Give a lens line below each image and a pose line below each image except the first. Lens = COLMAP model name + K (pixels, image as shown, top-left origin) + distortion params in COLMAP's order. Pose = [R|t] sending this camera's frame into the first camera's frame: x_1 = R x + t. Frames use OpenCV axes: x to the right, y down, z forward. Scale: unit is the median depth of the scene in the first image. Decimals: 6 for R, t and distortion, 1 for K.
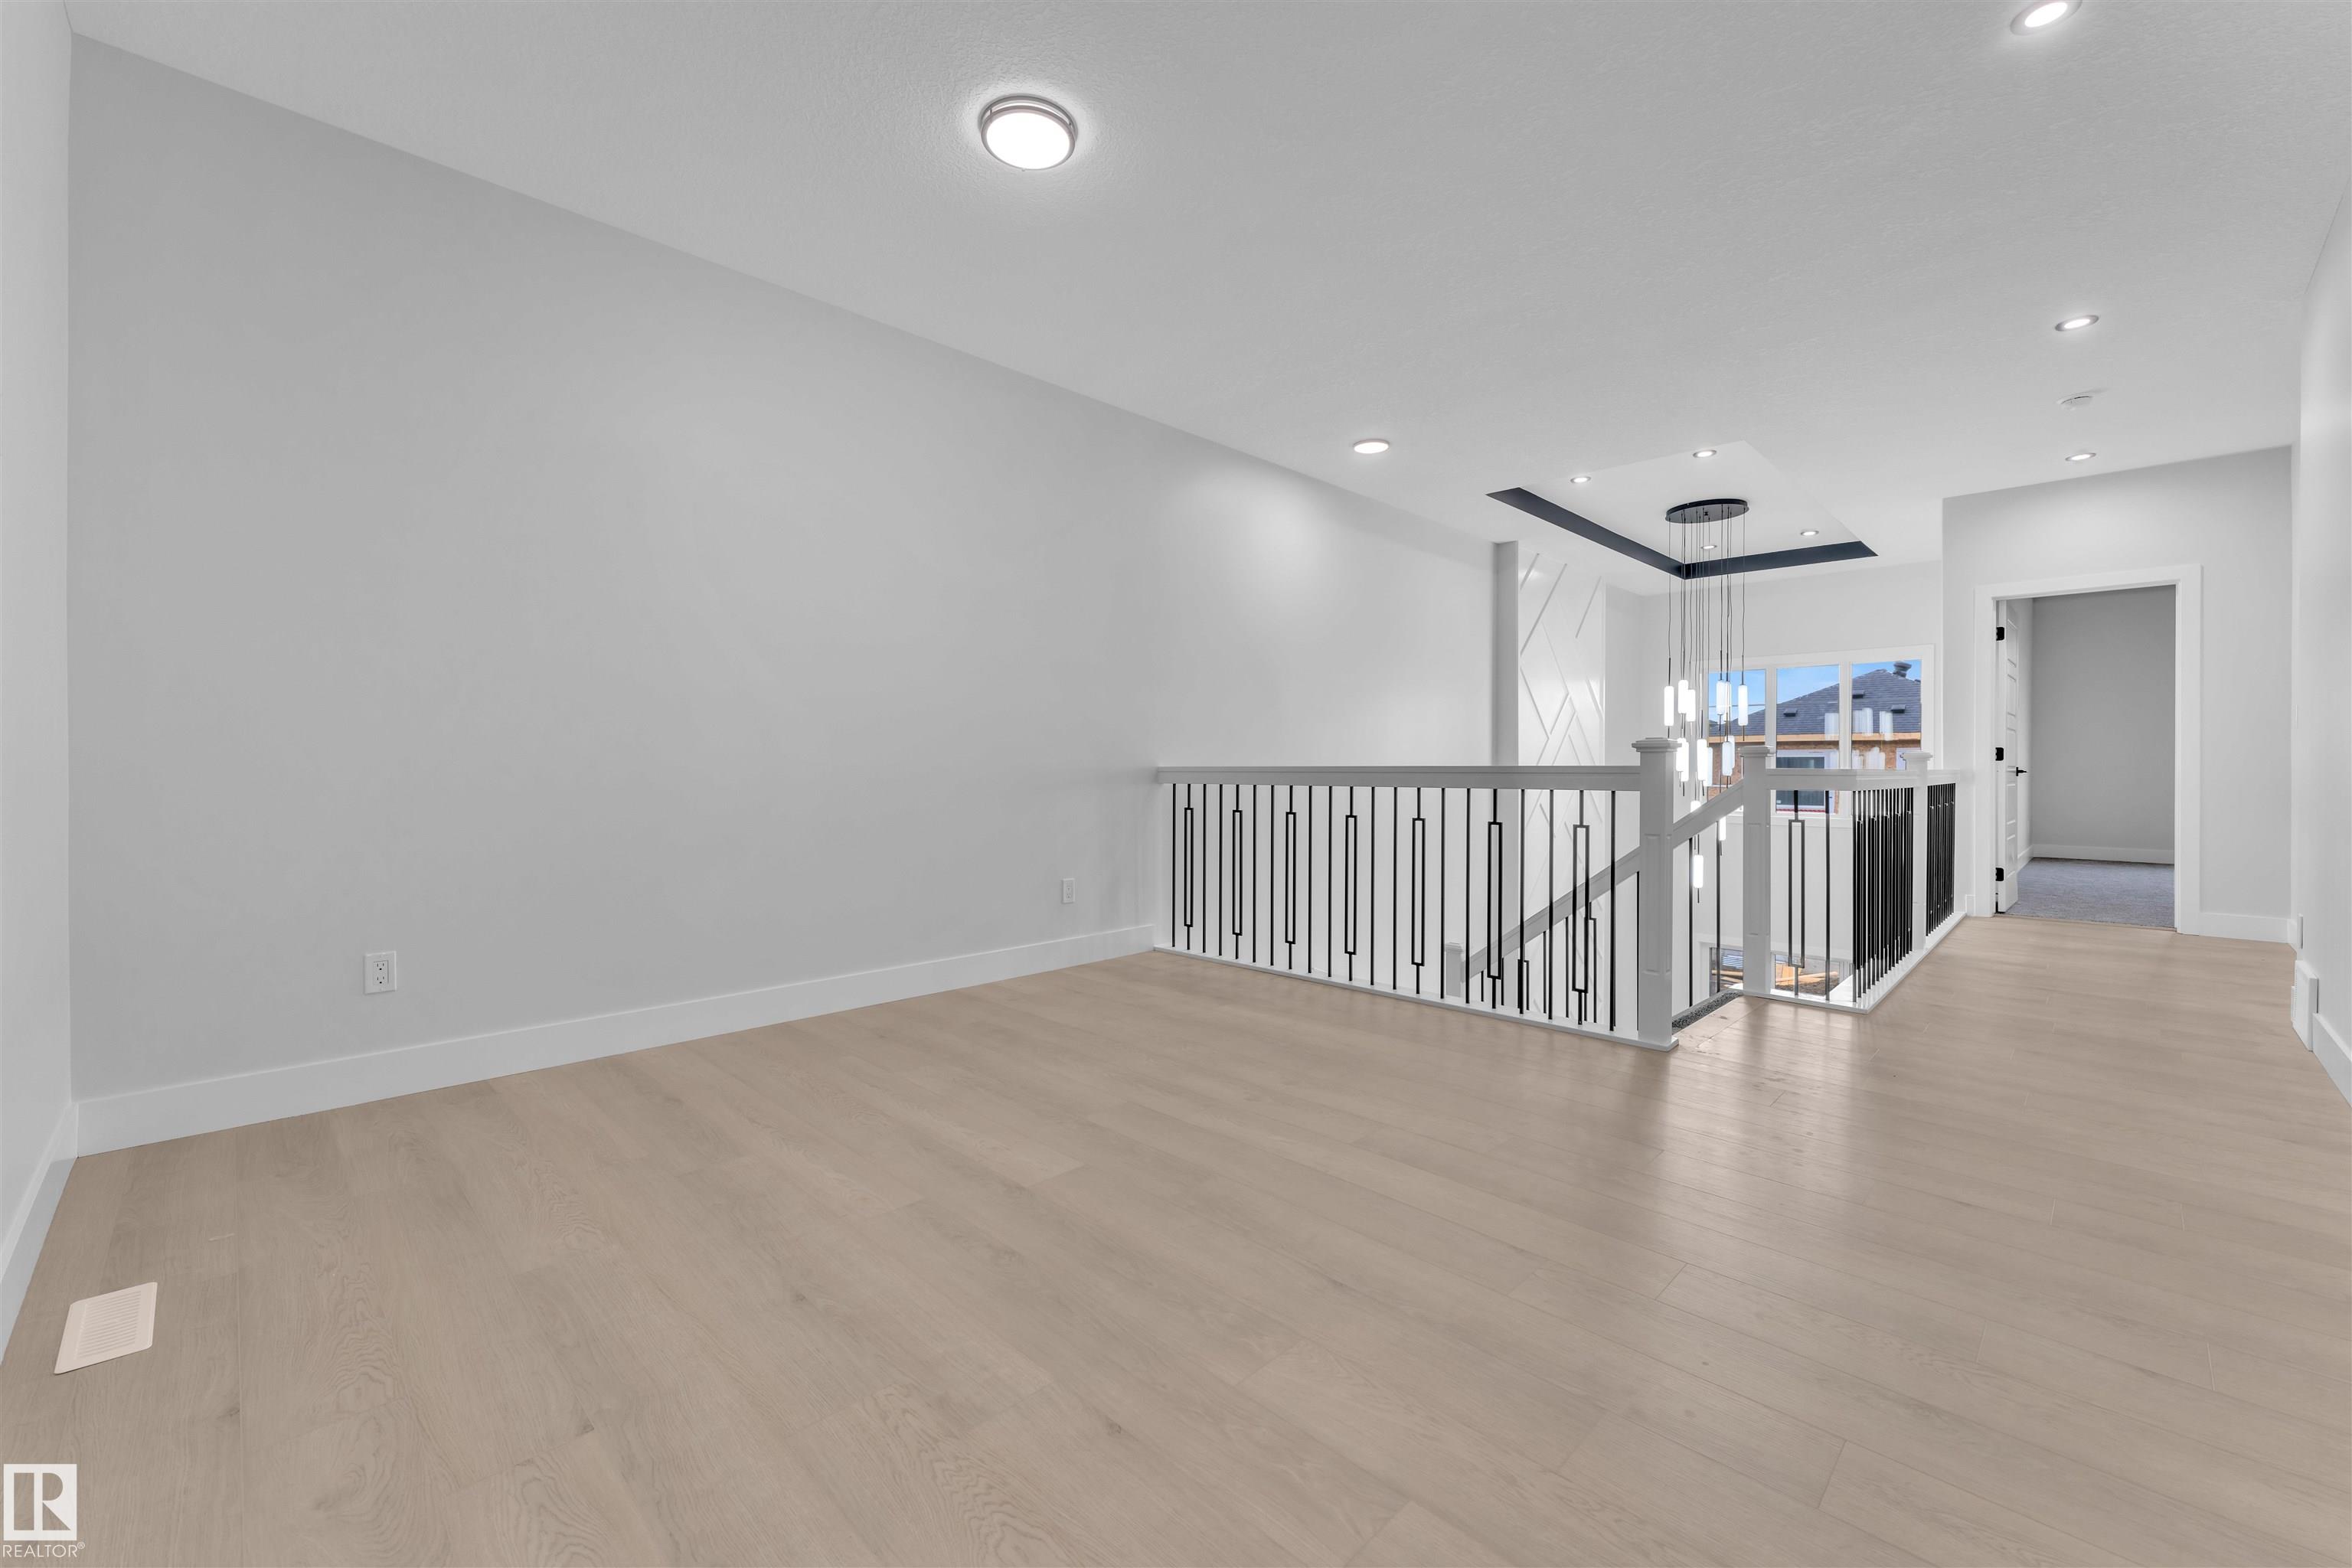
lens RADIAL K [[951.1, 0, 1168.6], [0, 951.1, 765.3], [0, 0, 1]] dist [-0.000930, -0.000108]
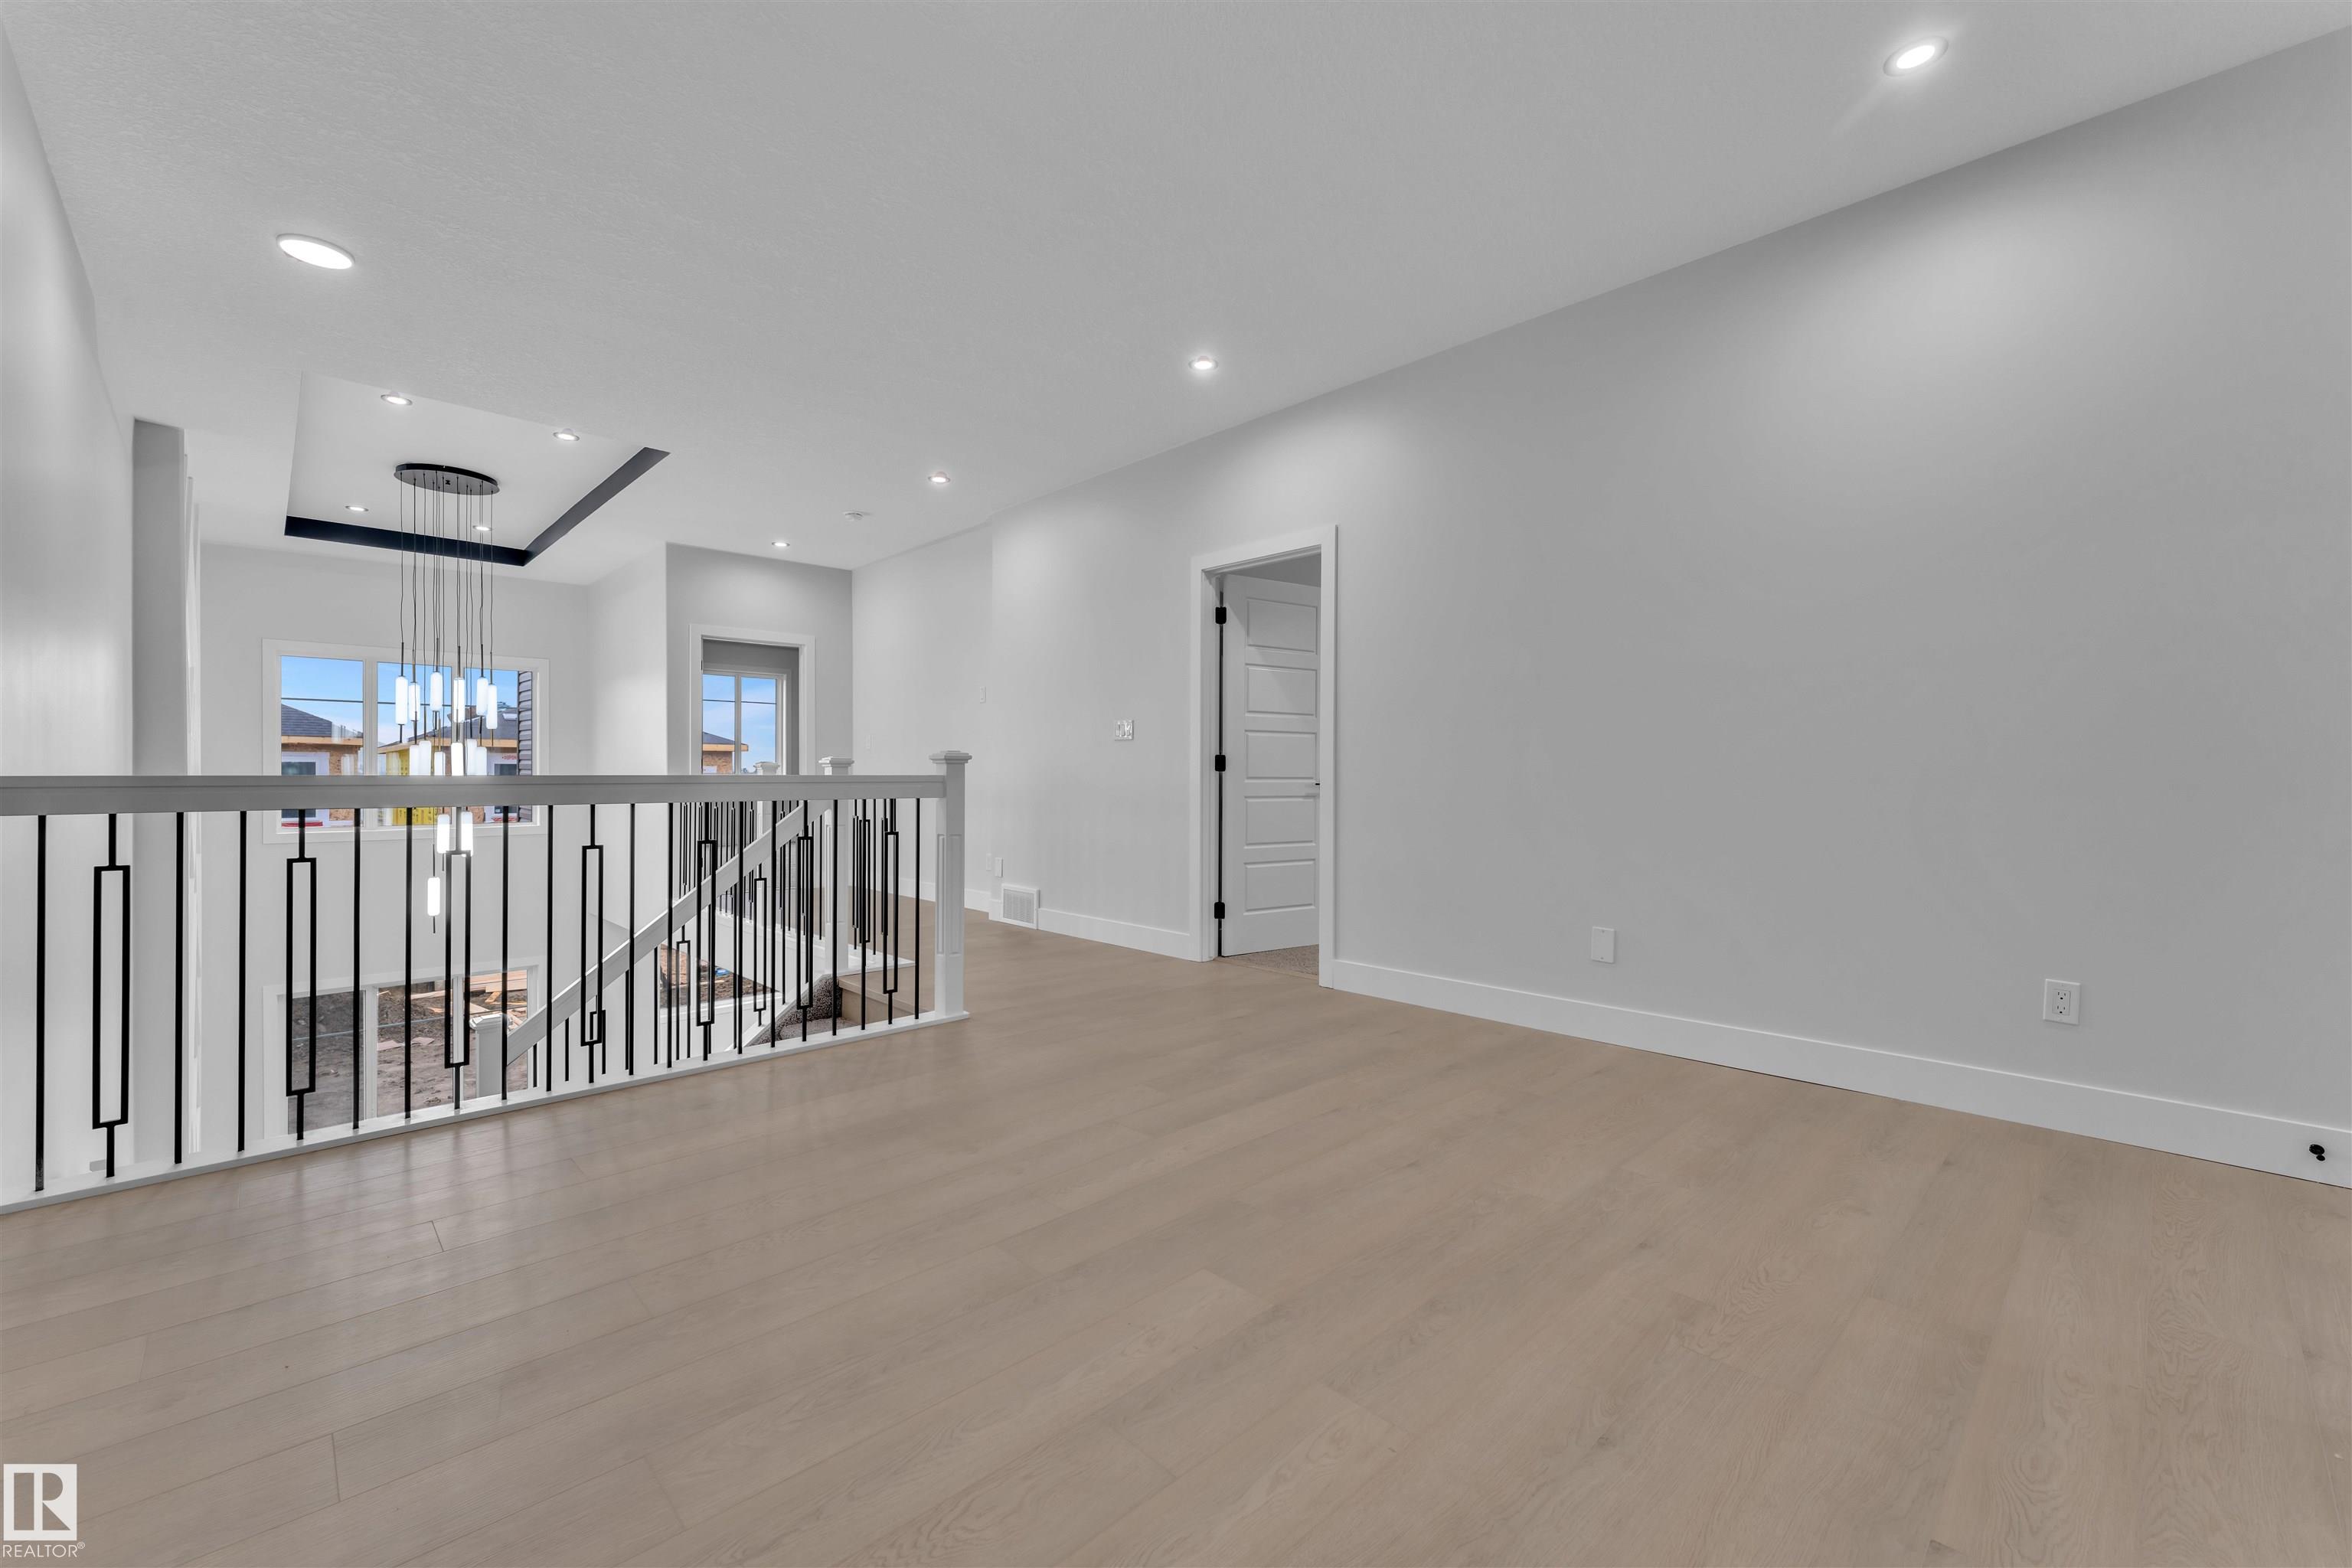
lens RADIAL K [[954.2, 0, 1168.4], [0, 954.2, 750.8], [0, 0, 1]] dist [0.025780, -0.007613]
pose [[0.018877, 0.020949, 0.999602, -0.423925], [-0.000778, 0.999780, -0.020938, -0.003692], [-0.999822, -0.000382, 0.018889, 0.466486]]
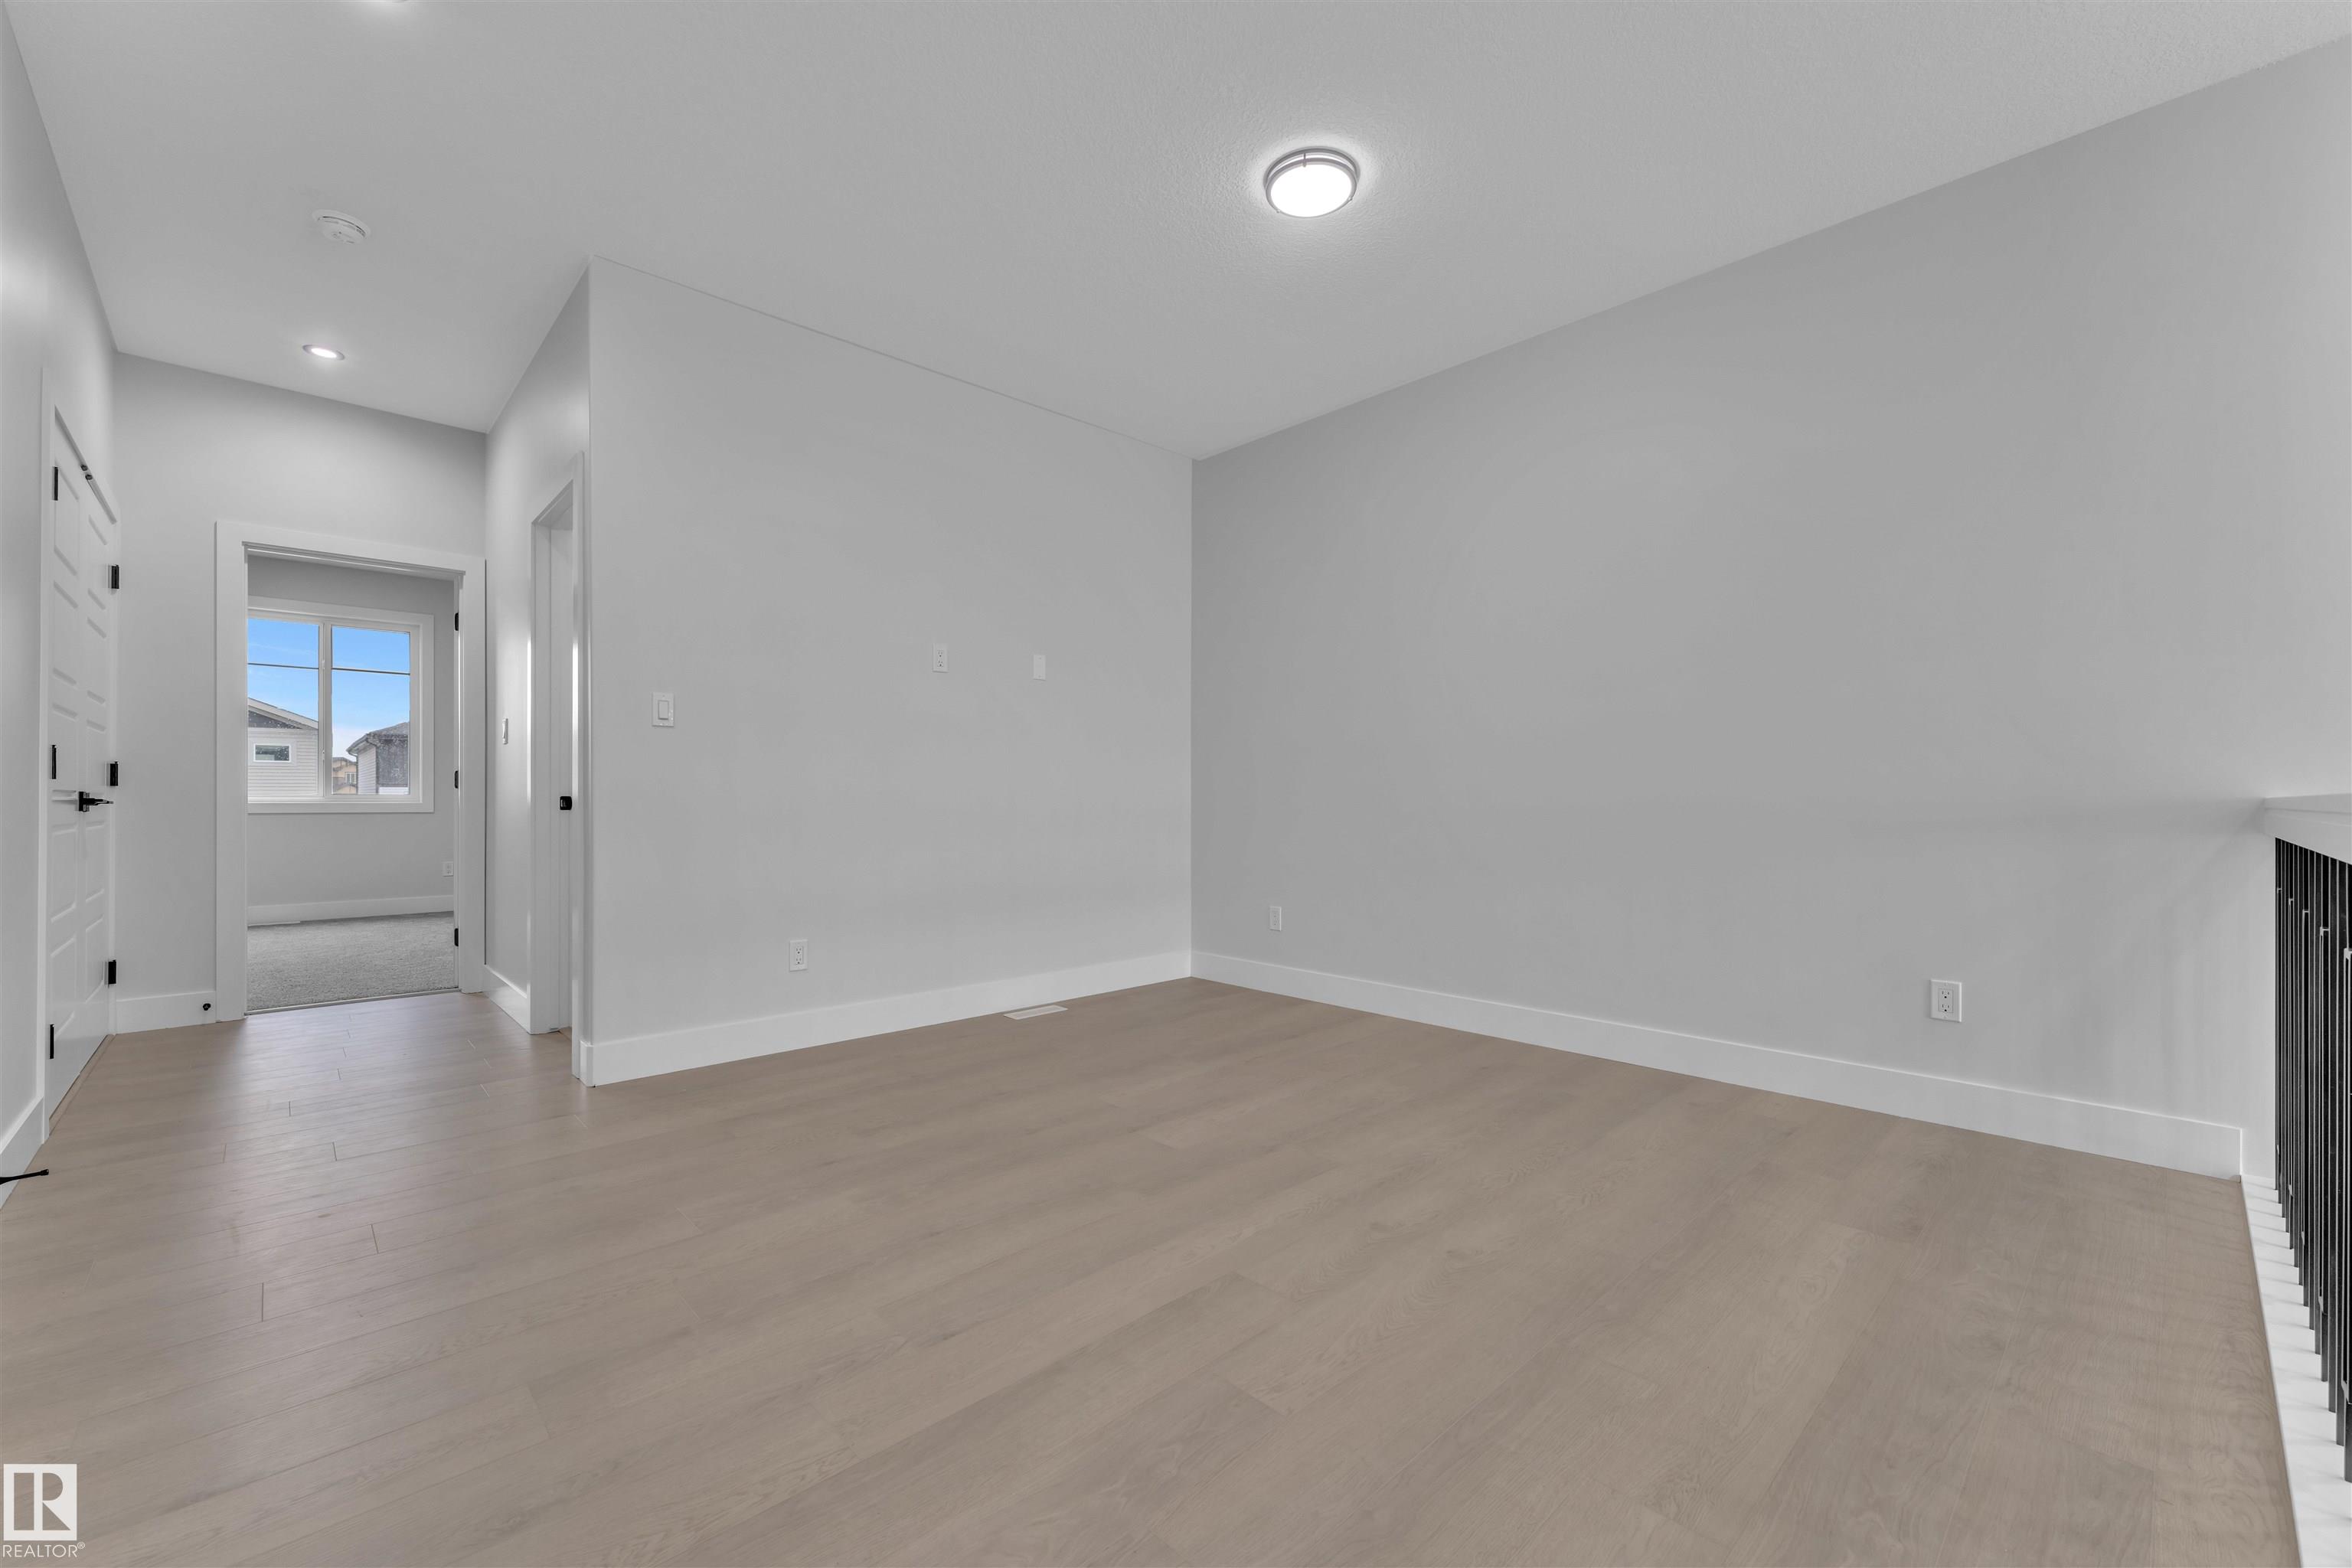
lens RADIAL K [[950.4, 0, 1165.0], [0, 950.4, 788.5], [0, 0, 1]] dist [0.000303, -0.000440]
pose [[-0.027307, -0.005640, -0.999611, 0.477150], [-0.001794, 0.999983, -0.005593, -0.000248], [0.999625, 0.001641, -0.027316, 0.466009]]
